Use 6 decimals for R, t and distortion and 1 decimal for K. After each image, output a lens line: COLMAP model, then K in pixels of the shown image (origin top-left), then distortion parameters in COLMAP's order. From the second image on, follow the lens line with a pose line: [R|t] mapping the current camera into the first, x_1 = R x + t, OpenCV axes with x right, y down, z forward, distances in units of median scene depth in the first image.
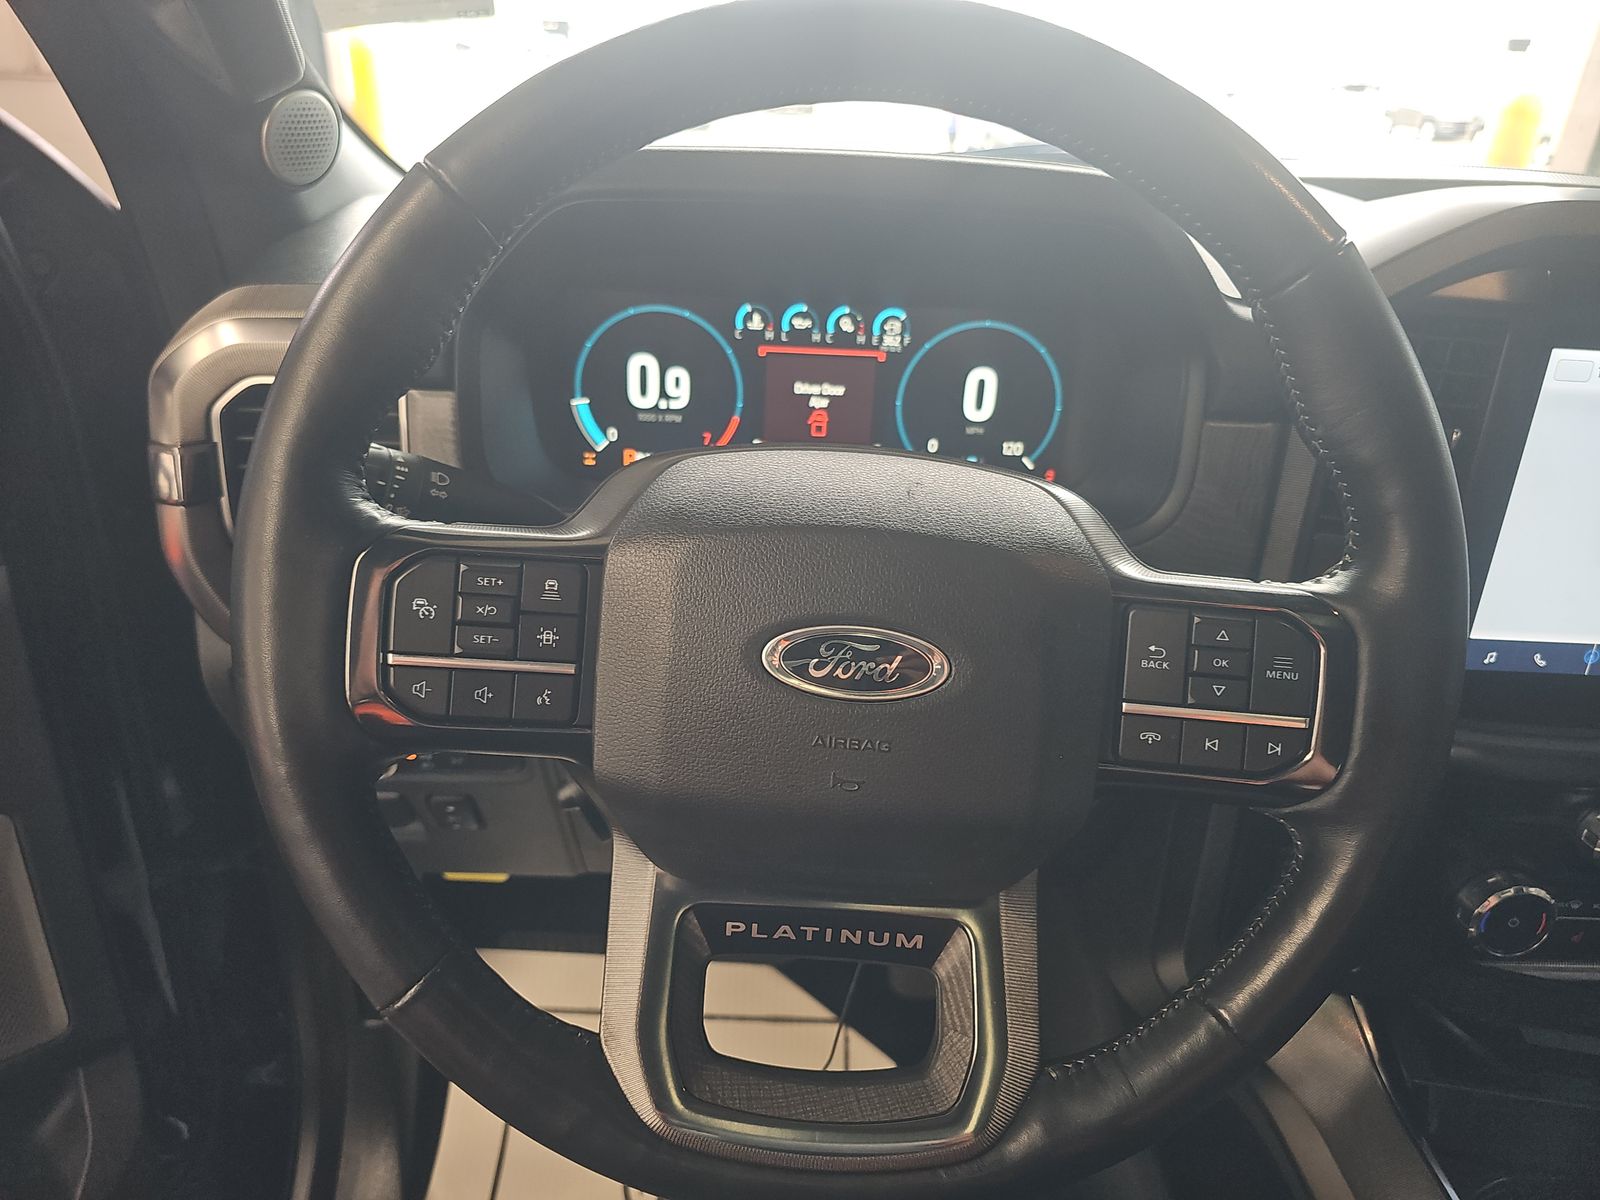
lens RADIAL K [[1094.2, 0, 779.7], [0, 1094.2, 601.9], [0, 0, 1]] dist [0.052116, -0.036183]
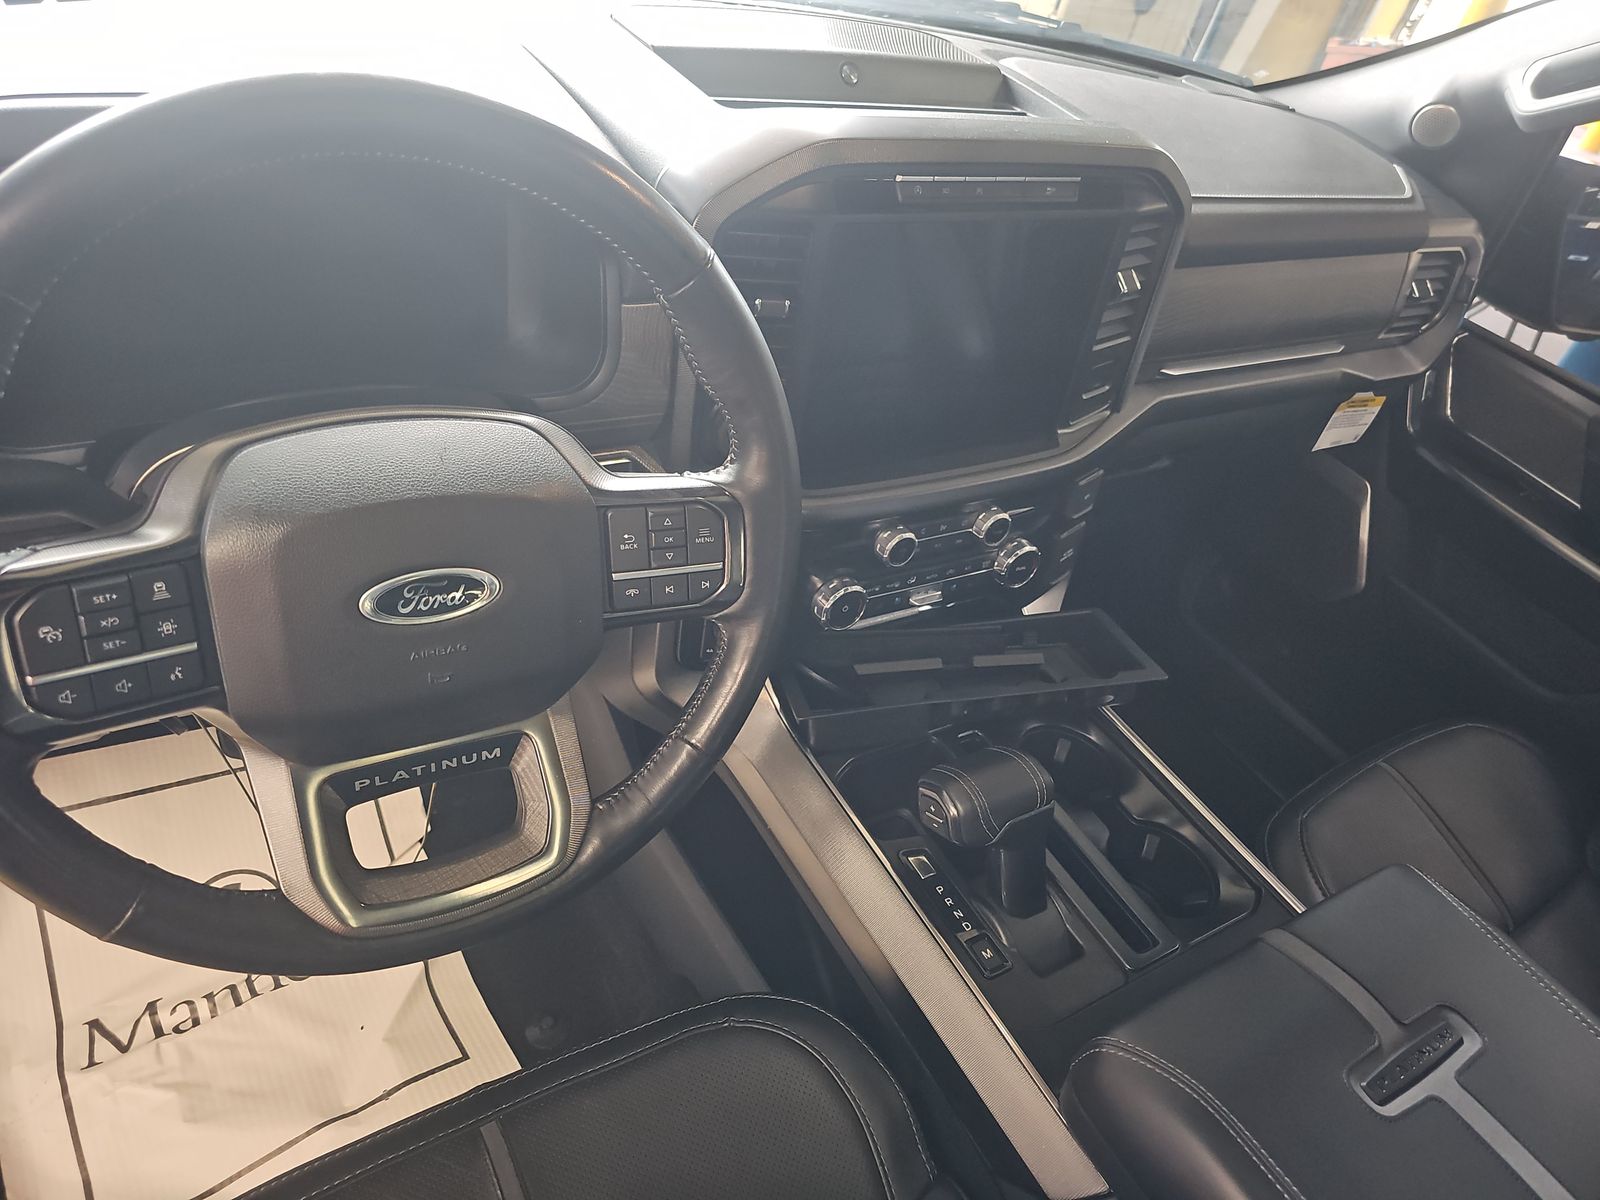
lens RADIAL K [[1094.2, 0, 779.7], [0, 1094.2, 601.9], [0, 0, 1]] dist [0.052116, -0.036183]
pose [[0.862340, -0.230701, 0.450718, -0.172530], [0.091679, 0.946597, 0.309111, -0.314454], [-0.497961, -0.225237, 0.837439, -0.371058]]
